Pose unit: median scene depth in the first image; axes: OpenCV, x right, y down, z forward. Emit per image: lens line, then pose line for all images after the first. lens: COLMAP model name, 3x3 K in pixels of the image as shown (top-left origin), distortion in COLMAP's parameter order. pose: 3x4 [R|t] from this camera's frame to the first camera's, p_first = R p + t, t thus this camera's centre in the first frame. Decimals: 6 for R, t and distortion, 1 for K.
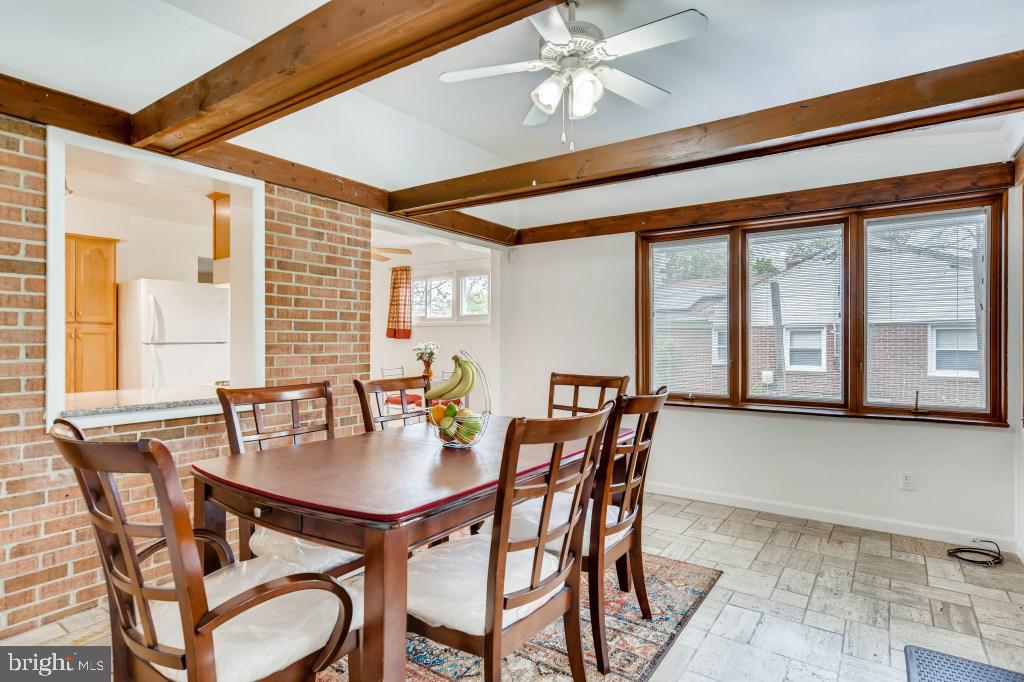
lens RADIAL K [[525.3, 0, 510.0], [0, 525.3, 341.5], [0, 0, 1]] dist [0.001126, -0.000833]
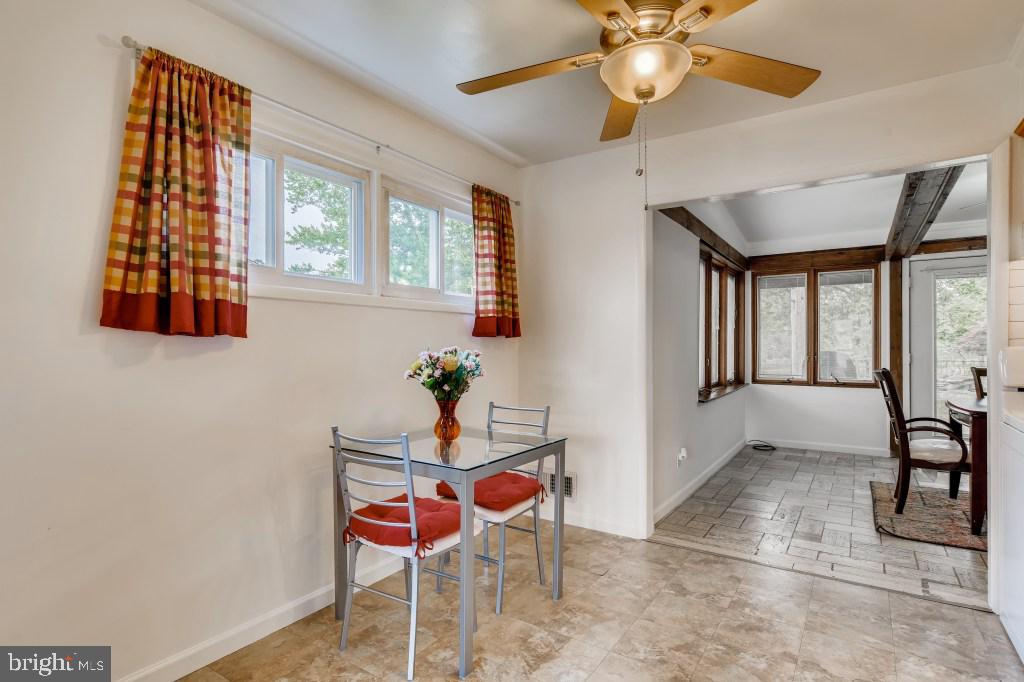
lens RADIAL K [[525.3, 0, 513.1], [0, 525.3, 345.4], [0, 0, 1]] dist [0.001126, -0.000833]
pose [[-0.017496, 0.000689, 0.999847, -0.545125], [0.000854, 0.999999, -0.000674, -0.000016], [-0.999847, 0.000842, -0.017496, 0.956882]]
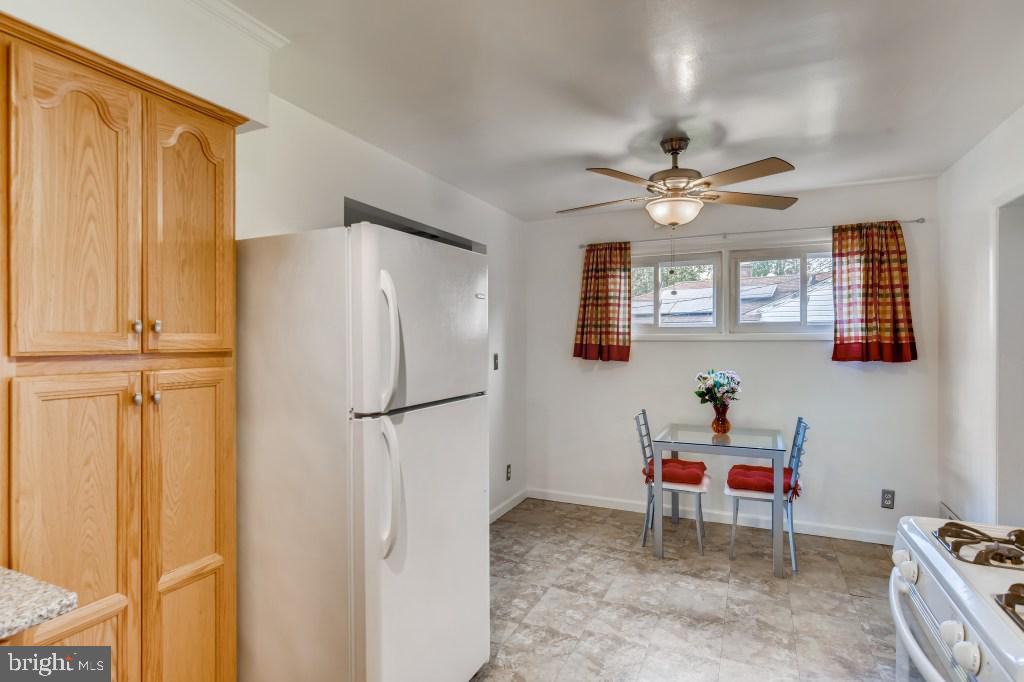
lens RADIAL K [[525.3, 0, 512.0], [0, 525.3, 341.3], [0, 0, 1]] dist [0.001126, -0.000833]
pose [[0.984202, -0.001301, 0.177042, -0.483434], [0.001190, 0.999999, 0.000733, -0.032199], [-0.177043, -0.000511, 0.984203, 0.472714]]
